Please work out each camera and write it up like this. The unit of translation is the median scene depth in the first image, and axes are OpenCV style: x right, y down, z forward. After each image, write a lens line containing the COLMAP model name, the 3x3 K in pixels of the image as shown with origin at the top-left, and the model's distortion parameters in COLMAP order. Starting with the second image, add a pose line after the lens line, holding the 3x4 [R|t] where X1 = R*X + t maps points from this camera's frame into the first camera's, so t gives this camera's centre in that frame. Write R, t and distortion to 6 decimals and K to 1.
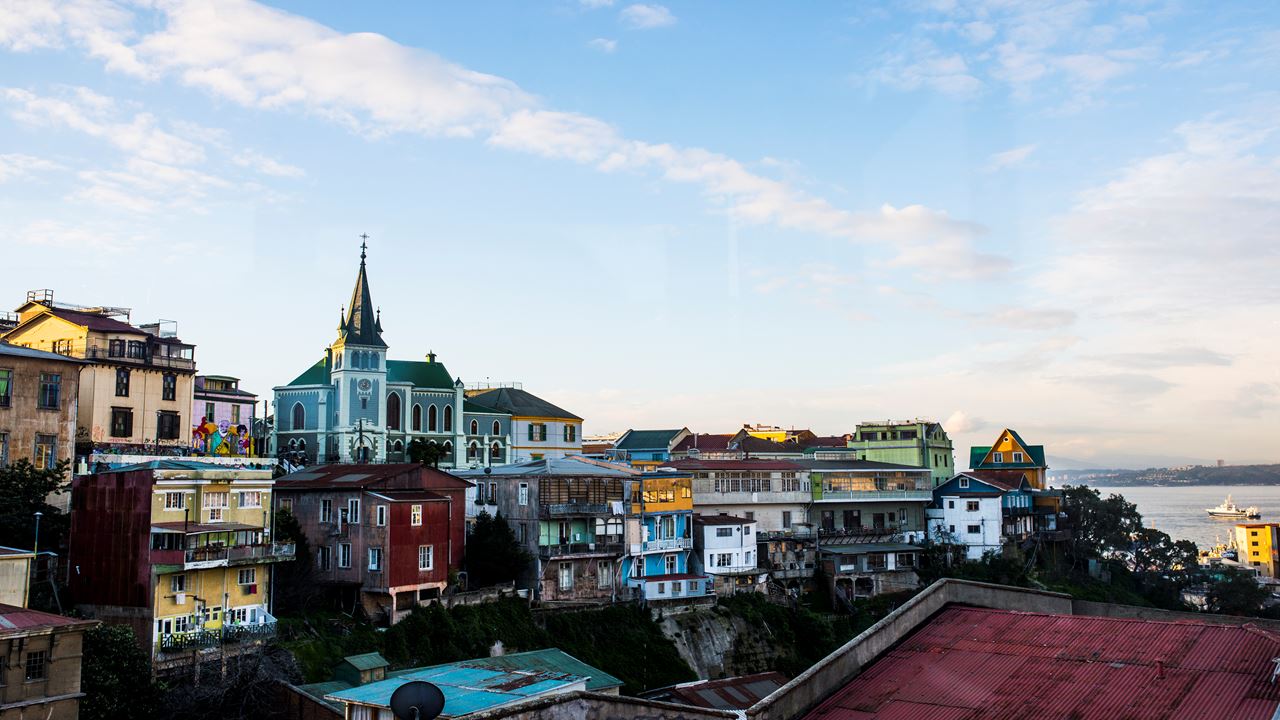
lens RADIAL K [[1029.1, 0, 640.0], [0, 1029.1, 360.0], [0, 0, 1]] dist [-0.047153, 0.052871]
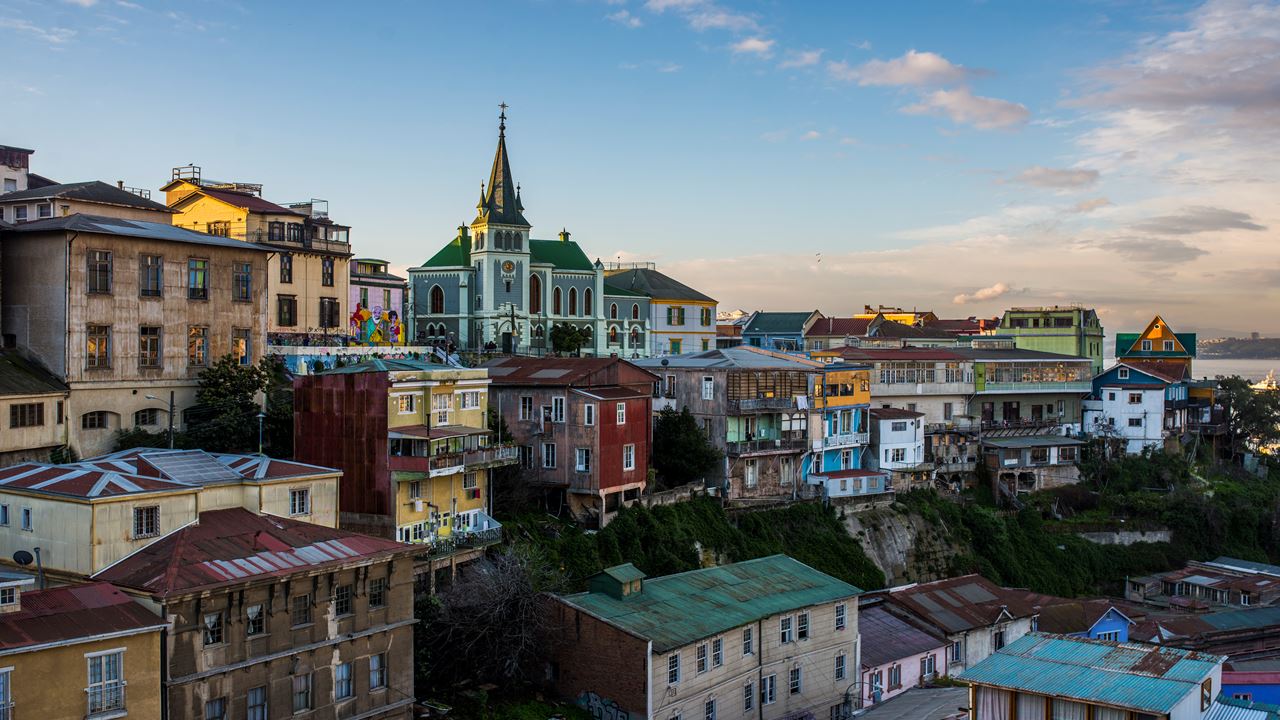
lens RADIAL K [[1069.5, 0, 640.0], [0, 1069.5, 360.0], [0, 0, 1]] dist [-0.042743, 0.002008]
pose [[0.999857, 0.009007, -0.014324, -0.154684], [-0.007101, 0.991754, 0.127962, -0.020214], [0.015358, -0.127842, 0.991676, 0.021857]]
